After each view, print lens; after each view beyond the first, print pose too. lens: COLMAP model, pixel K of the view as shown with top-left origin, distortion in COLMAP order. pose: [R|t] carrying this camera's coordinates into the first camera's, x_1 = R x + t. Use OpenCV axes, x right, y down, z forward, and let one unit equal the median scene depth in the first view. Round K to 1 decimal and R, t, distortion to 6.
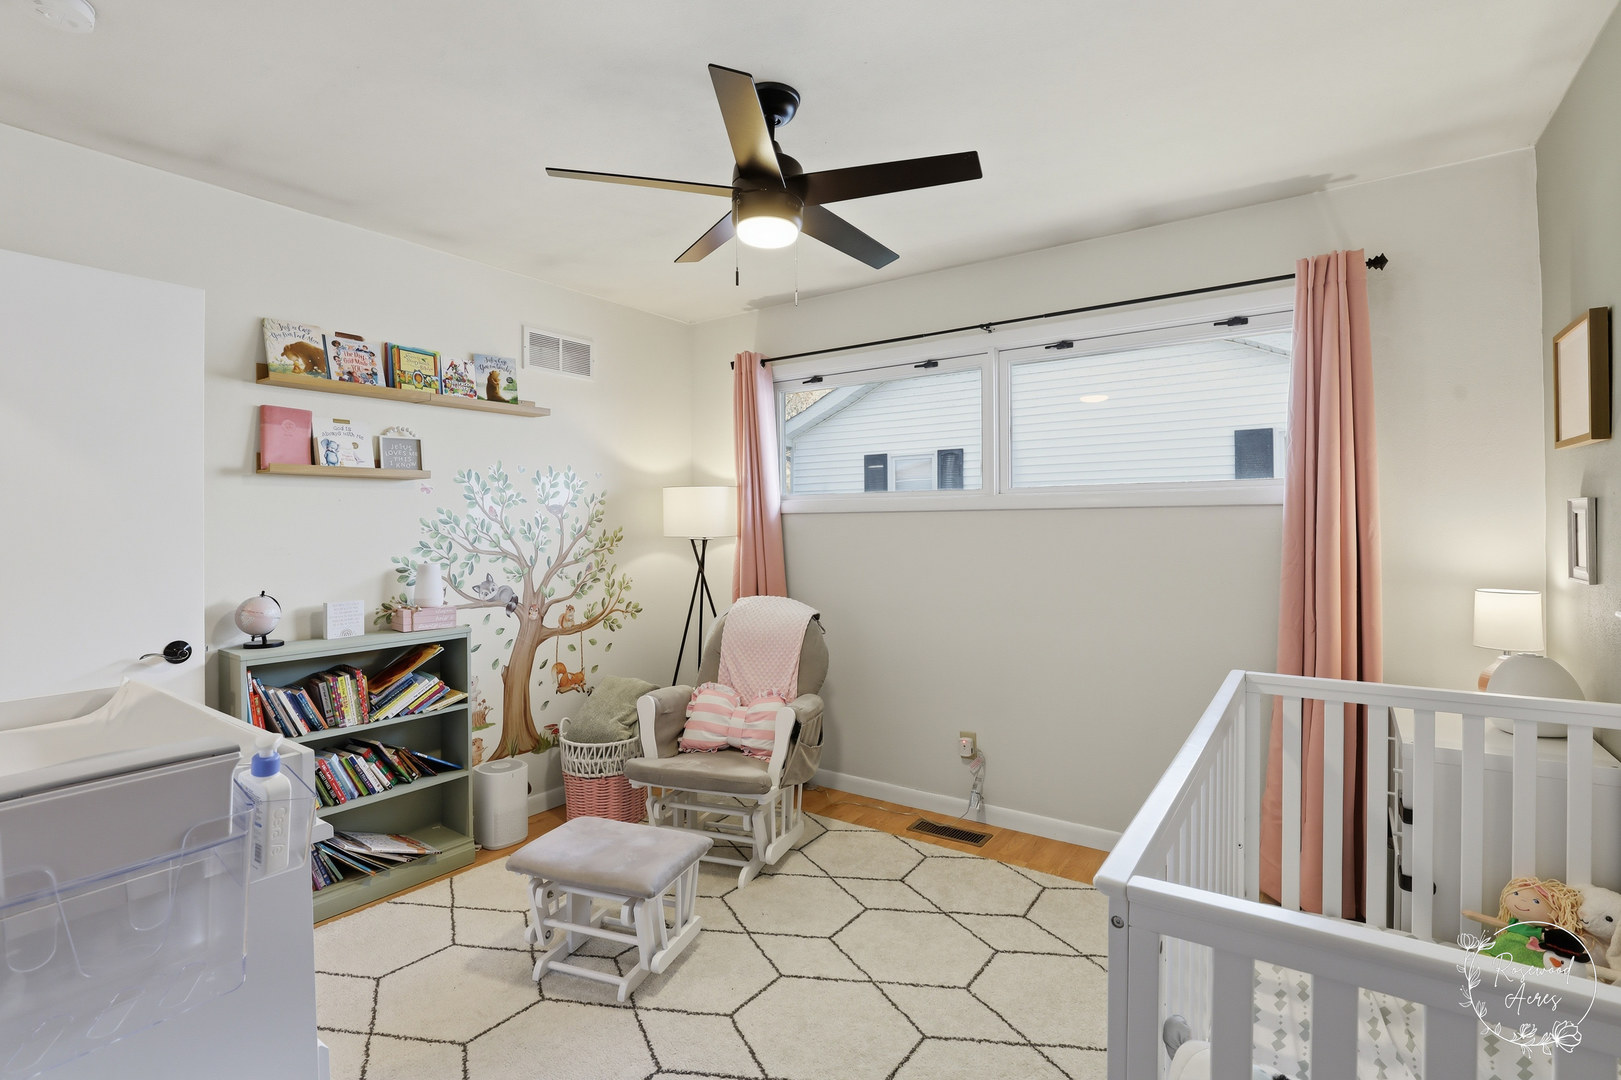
lens RADIAL K [[748.3, 0, 808.1], [0, 748.3, 531.9], [0, 0, 1]] dist [-0.028714, 0.000024]
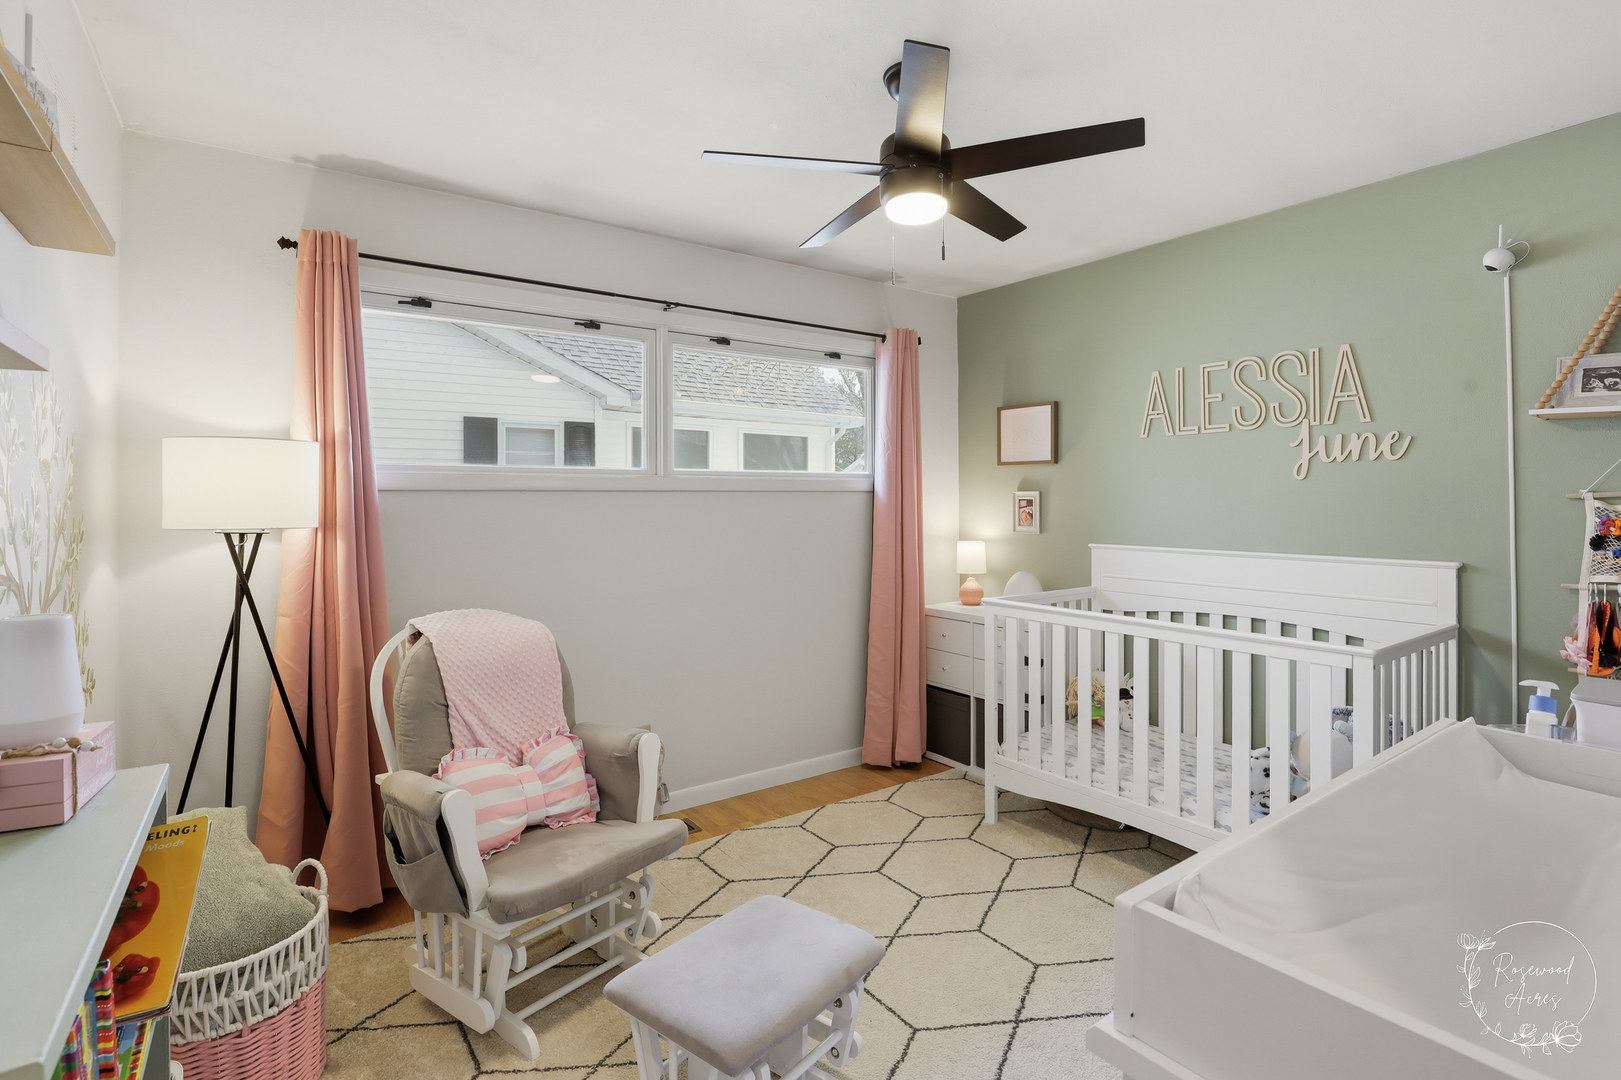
lens RADIAL K [[782.8, 0, 809.6], [0, 782.8, 497.4], [0, 0, 1]] dist [-0.028536, 0.000136]
pose [[0.329717, 0.009271, 0.944034, -0.668933], [0.015775, 0.999758, -0.015328, -0.001616], [-0.943948, 0.019946, 0.329491, 0.486970]]
